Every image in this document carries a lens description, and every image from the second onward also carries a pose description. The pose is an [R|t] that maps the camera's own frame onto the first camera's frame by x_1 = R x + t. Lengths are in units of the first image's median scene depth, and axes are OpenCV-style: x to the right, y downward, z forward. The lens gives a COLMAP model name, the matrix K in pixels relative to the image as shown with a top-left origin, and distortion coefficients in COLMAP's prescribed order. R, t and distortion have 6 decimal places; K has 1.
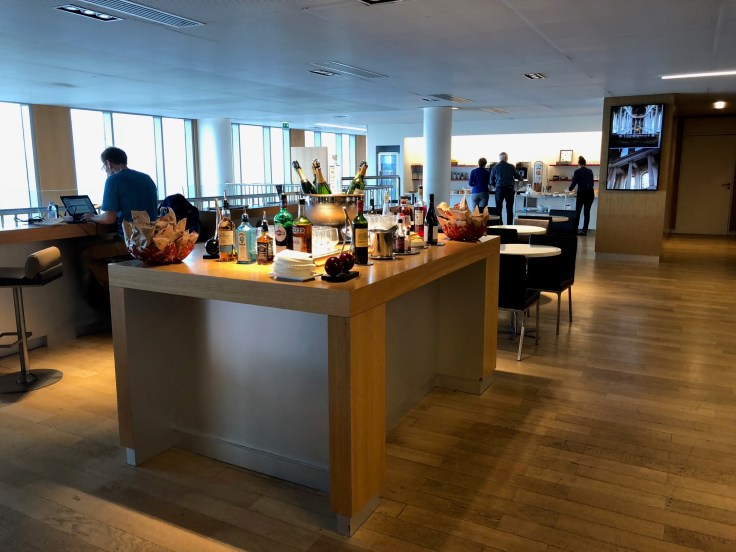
lens RADIAL K [[600.3, 0, 365.4], [0, 600.3, 272.4], [0, 0, 1]] dist [-0.001619, 0.002729]
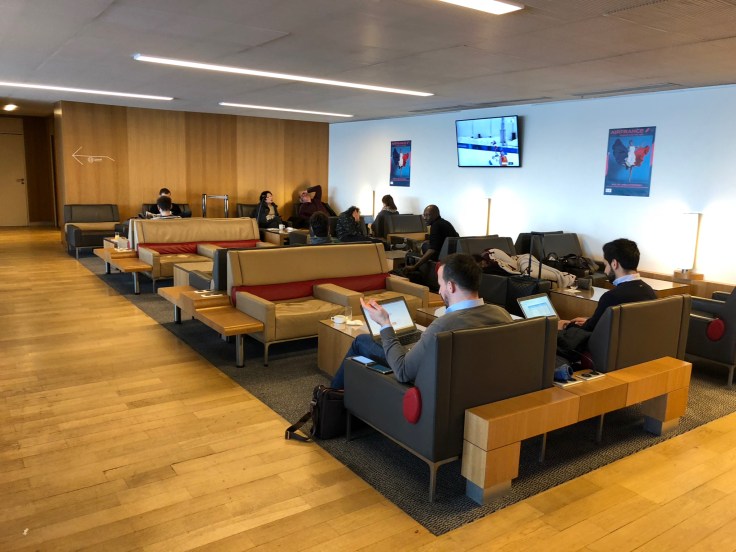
lens RADIAL K [[600.3, 0, 365.7], [0, 600.3, 276.1], [0, 0, 1]] dist [-0.001619, 0.002729]
pose [[0.453443, -0.136815, 0.880722, -0.384749], [0.123473, 0.988263, 0.089950, 0.024890], [-0.882691, 0.067959, 0.465014, -0.207830]]
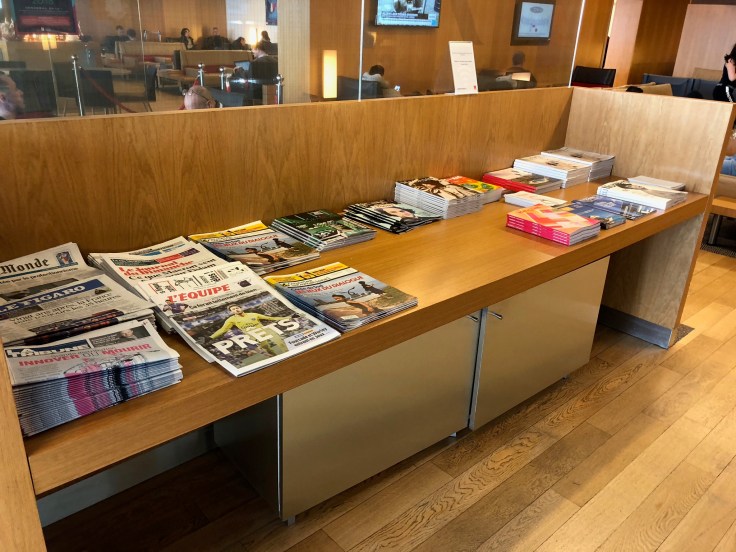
lens RADIAL K [[600.3, 0, 368.5], [0, 600.3, 273.3], [0, 0, 1]] dist [-0.001619, 0.002729]
pose [[0.322729, -0.351789, 0.878687, -3.074727], [0.123725, 0.936076, 0.329323, 0.336369], [-0.938370, 0.002434, 0.345624, -1.872640]]
